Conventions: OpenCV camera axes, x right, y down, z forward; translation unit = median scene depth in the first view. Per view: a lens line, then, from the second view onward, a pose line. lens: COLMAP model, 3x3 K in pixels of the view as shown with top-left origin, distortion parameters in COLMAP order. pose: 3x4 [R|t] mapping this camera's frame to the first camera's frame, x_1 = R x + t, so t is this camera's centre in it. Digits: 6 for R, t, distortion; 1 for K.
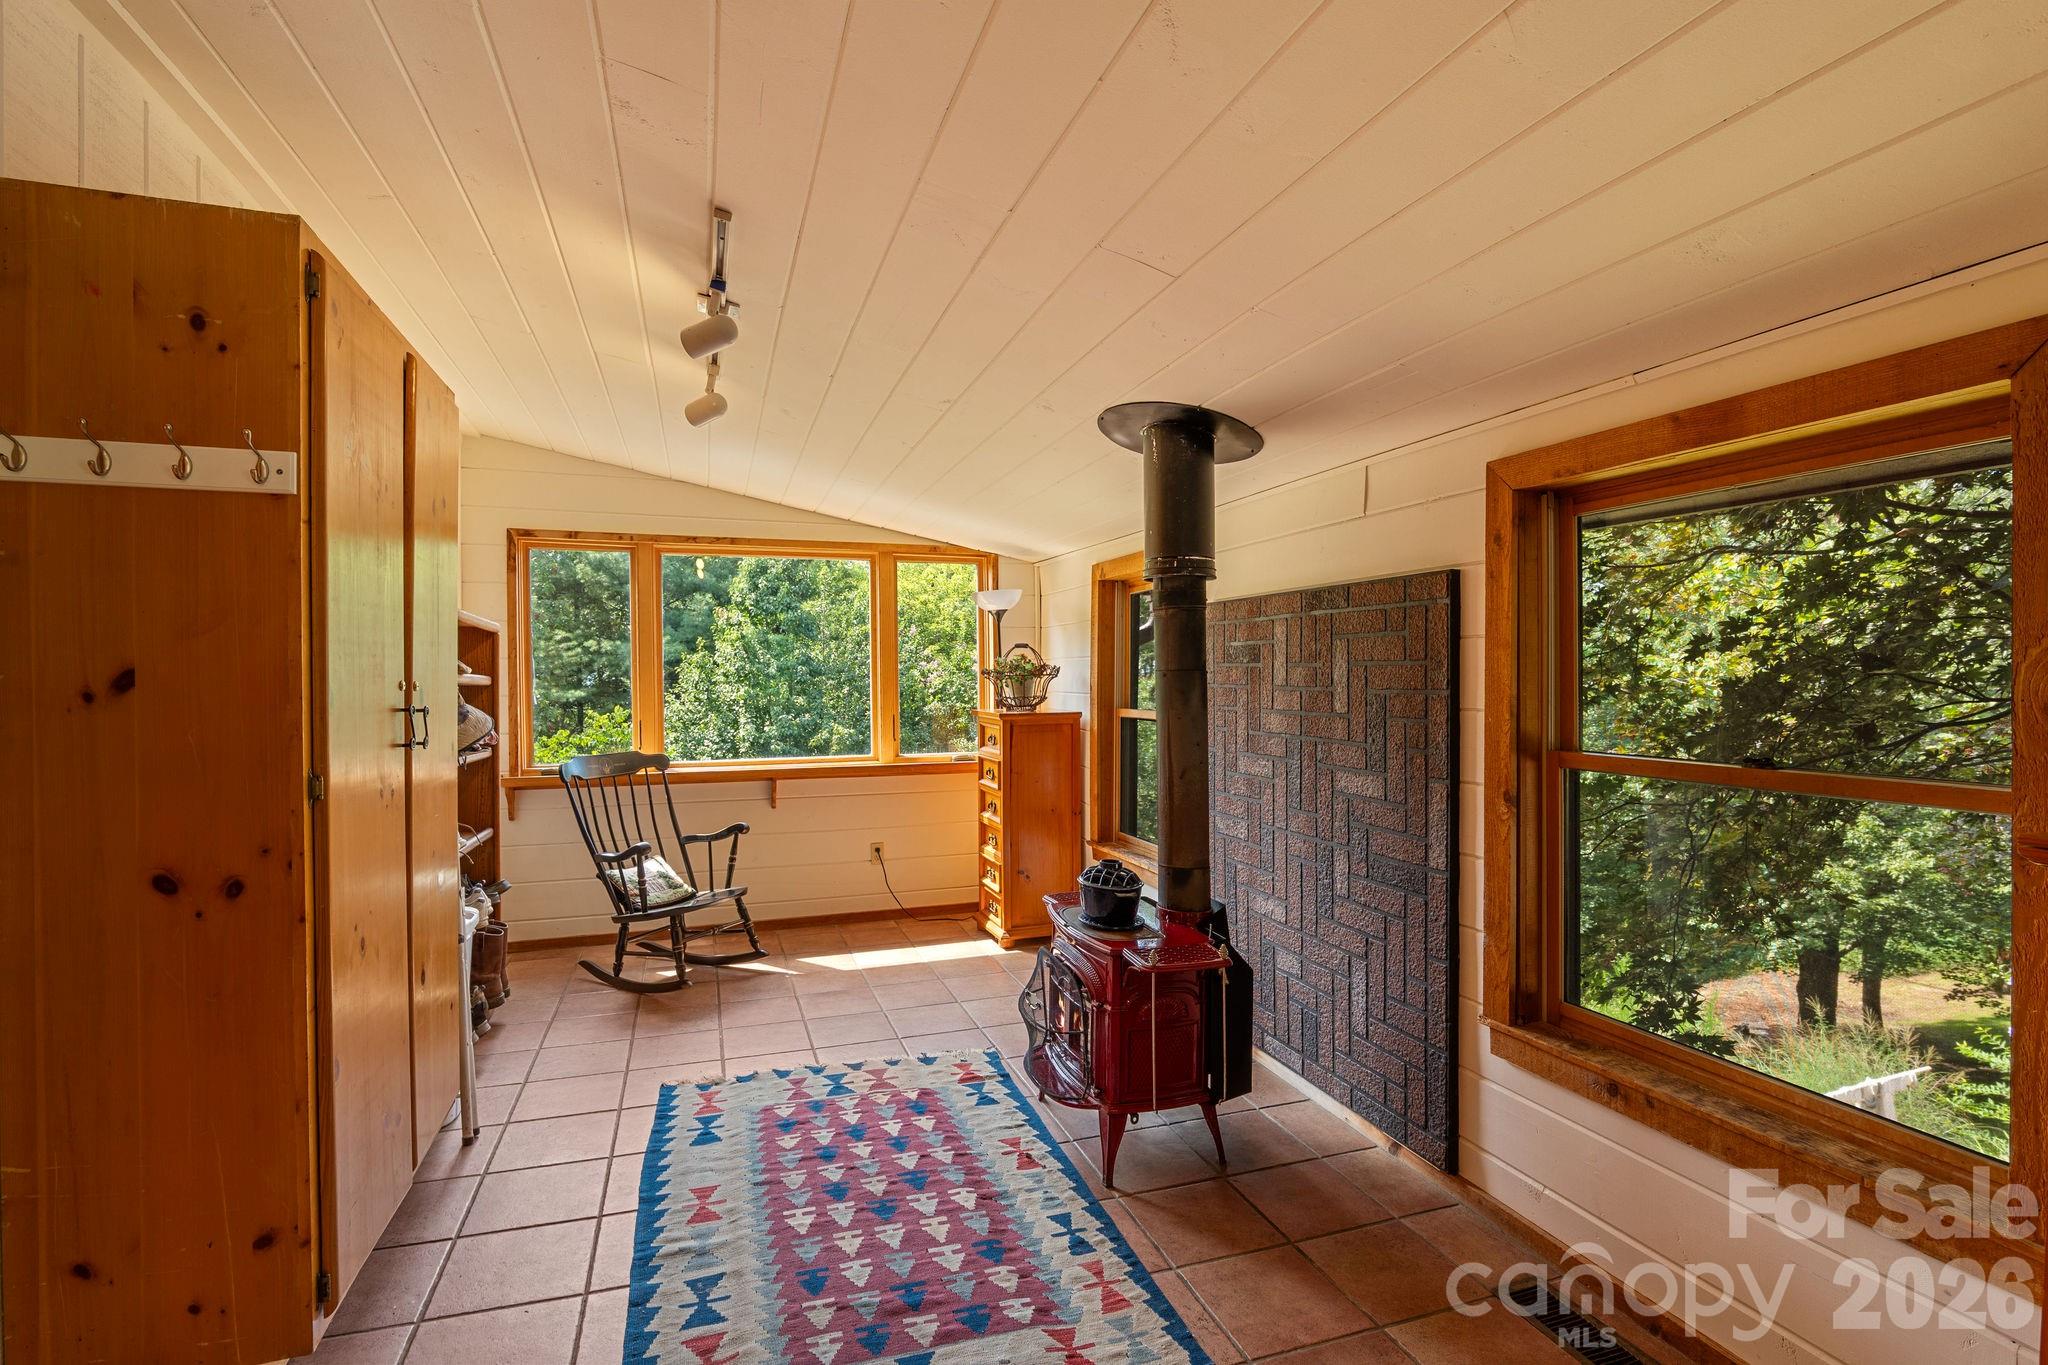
lens RADIAL K [[944.9, 0, 1032.2], [0, 944.9, 691.6], [0, 0, 1]] dist [-0.018062, 0.000292]
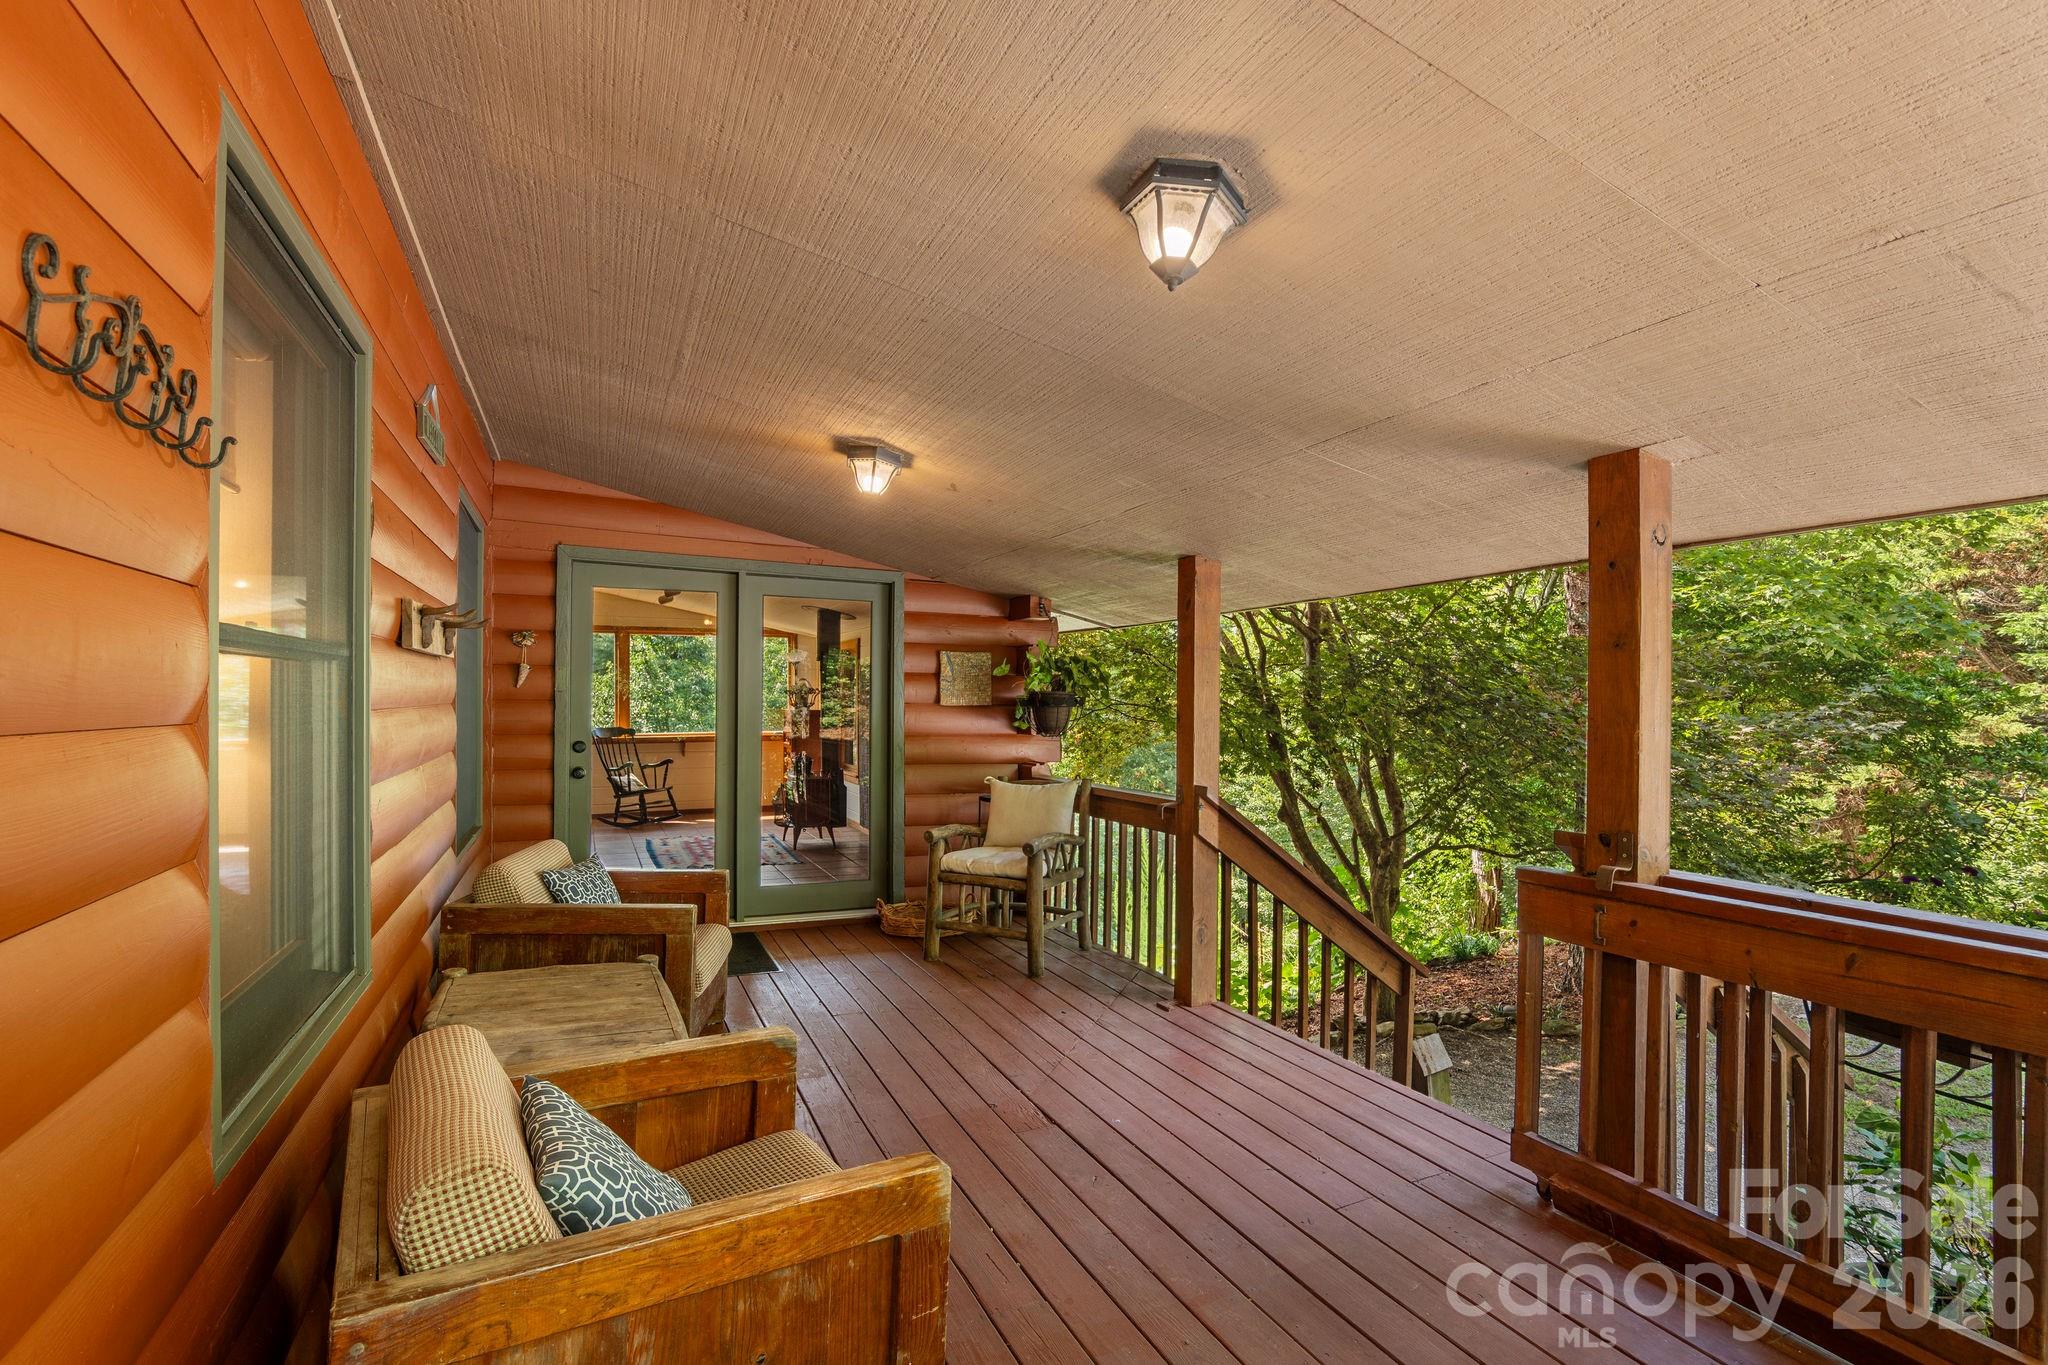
lens RADIAL K [[944.9, 0, 1032.2], [0, 944.9, 691.6], [0, 0, 1]] dist [-0.018062, 0.000292]
pose [[0.994488, 0.004276, 0.104763, 0.277554], [-0.002177, 0.999795, -0.020142, 0.019996], [-0.104828, 0.019803, 0.994293, -1.168785]]
